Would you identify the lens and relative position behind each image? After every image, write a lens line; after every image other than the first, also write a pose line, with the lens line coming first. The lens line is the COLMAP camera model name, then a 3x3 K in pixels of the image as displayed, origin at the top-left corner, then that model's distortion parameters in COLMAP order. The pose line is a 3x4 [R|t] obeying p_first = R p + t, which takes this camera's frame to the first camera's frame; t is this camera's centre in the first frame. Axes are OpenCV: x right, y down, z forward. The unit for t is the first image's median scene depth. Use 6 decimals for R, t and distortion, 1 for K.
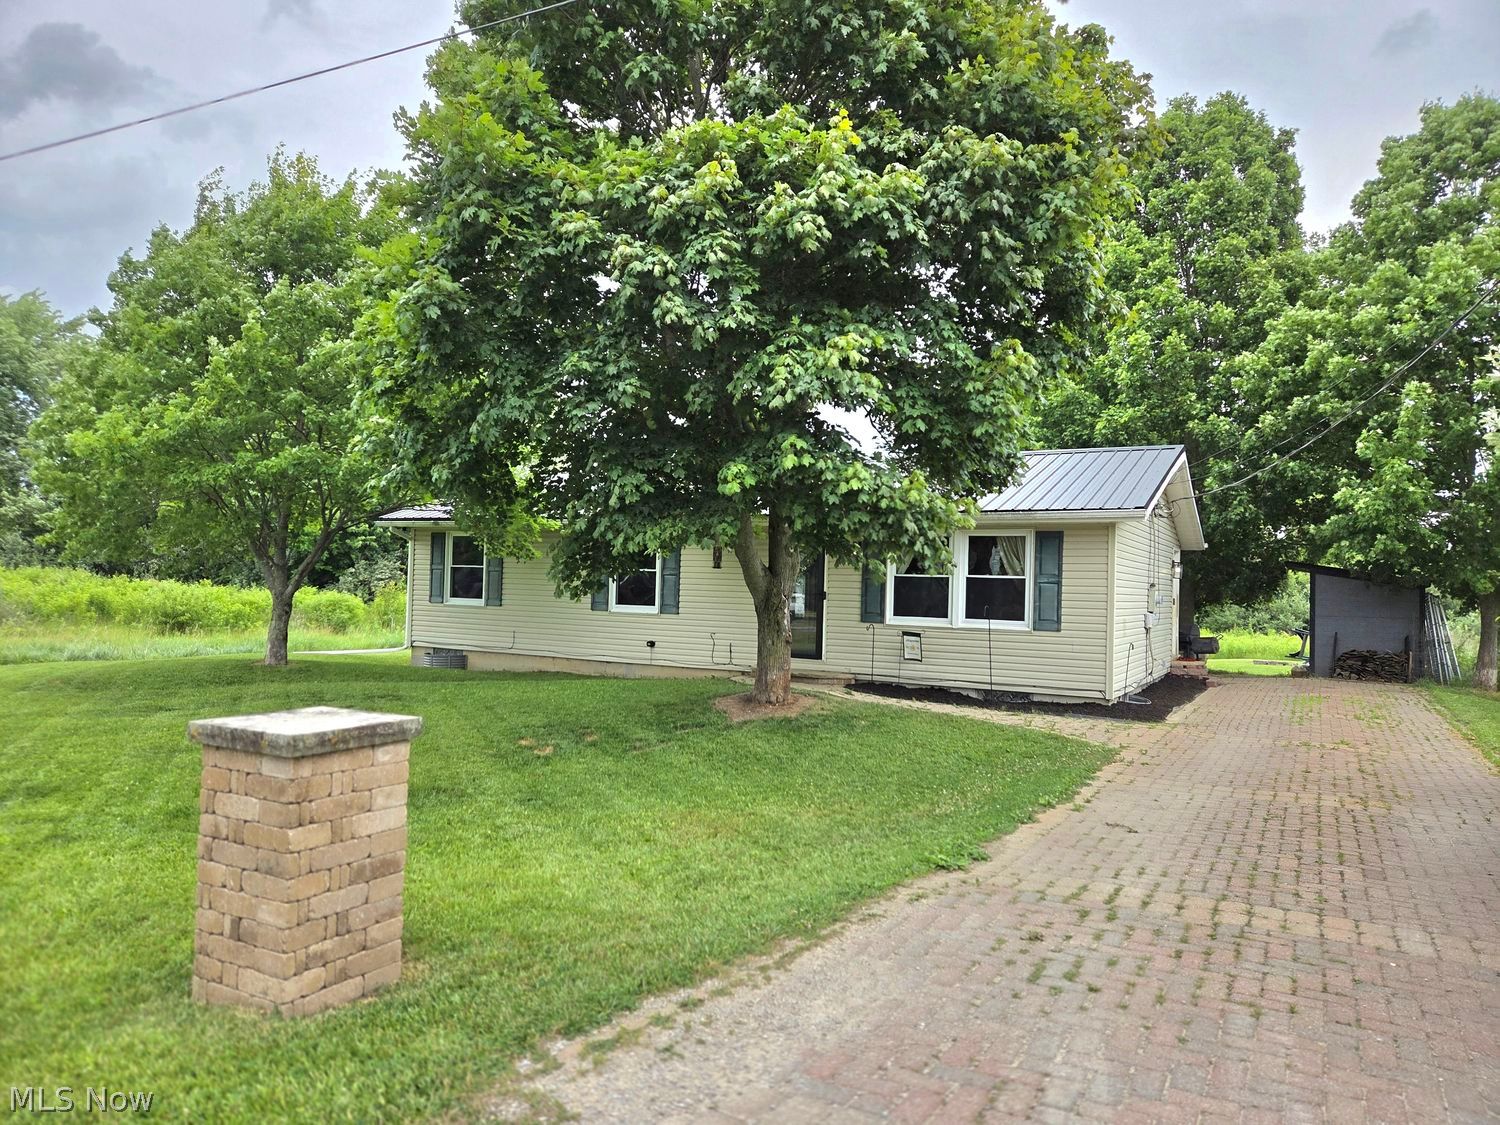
lens RADIAL K [[1011.3, 0, 746.6], [0, 1011.3, 563.4], [0, 0, 1]] dist [0.045834, 0.000800]
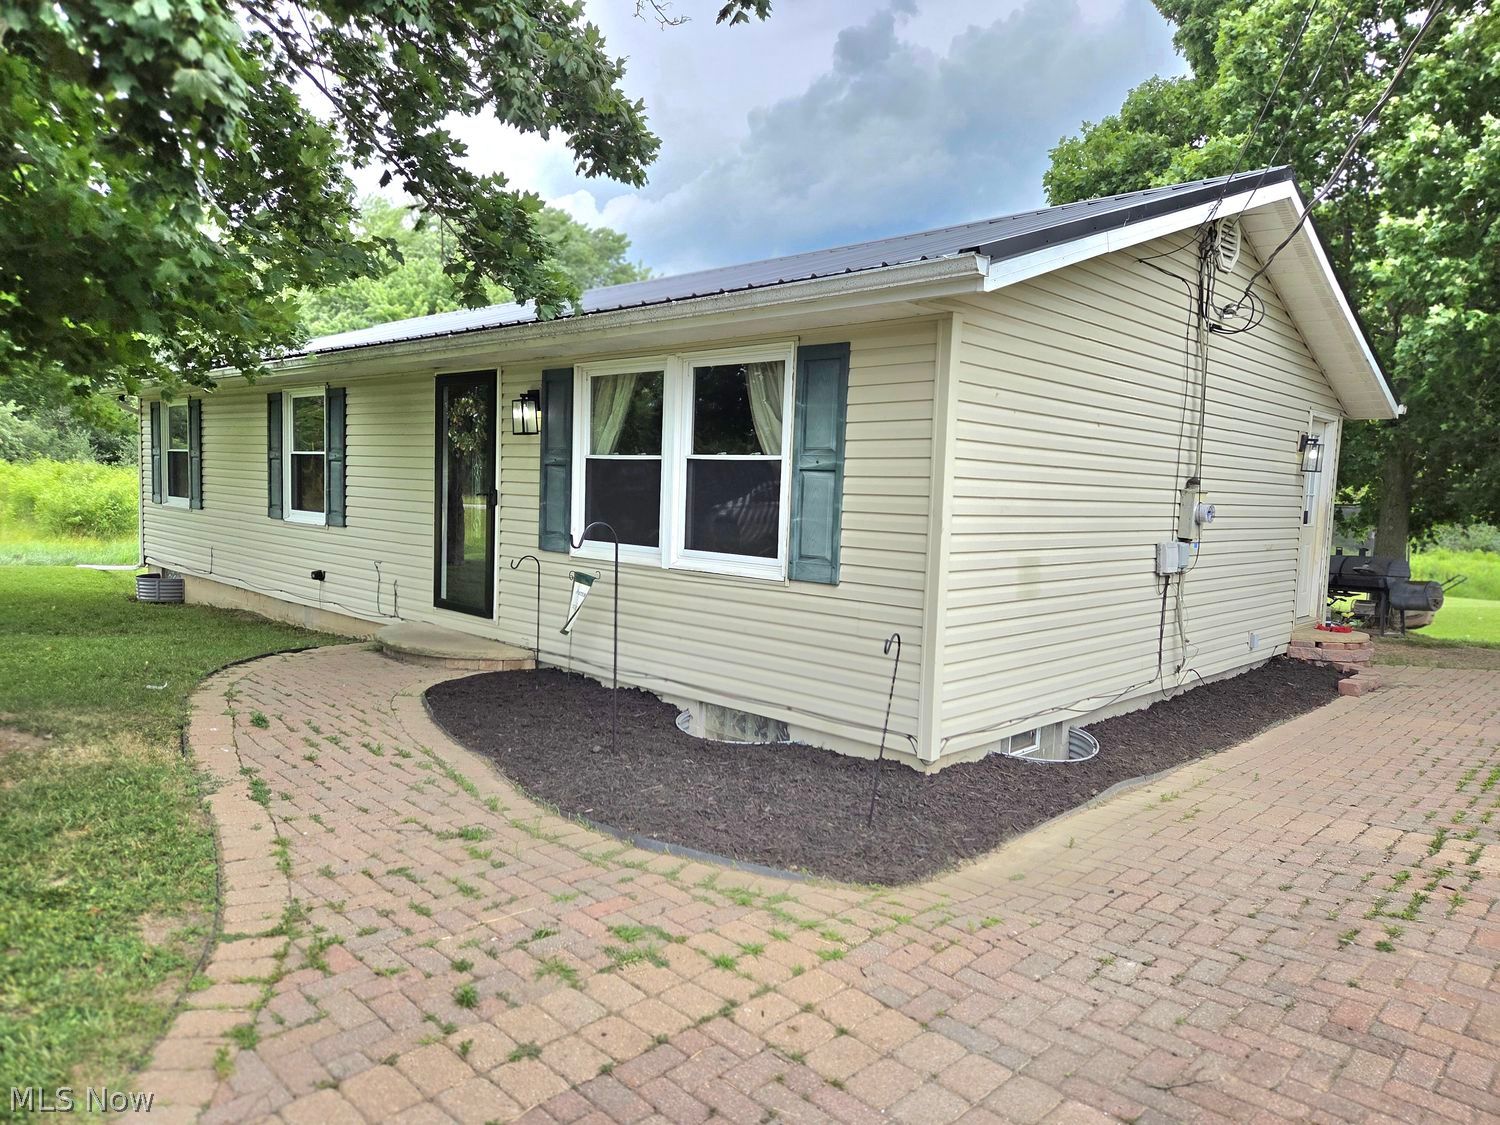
lens RADIAL K [[1011.3, 0, 754.7], [0, 1011.3, 566.1], [0, 0, 1]] dist [0.045834, 0.000800]
pose [[0.971006, 0.026232, -0.237613, 0.351475], [-0.003915, 0.995573, 0.093910, 0.018613], [0.239024, -0.090257, 0.966810, 0.554789]]
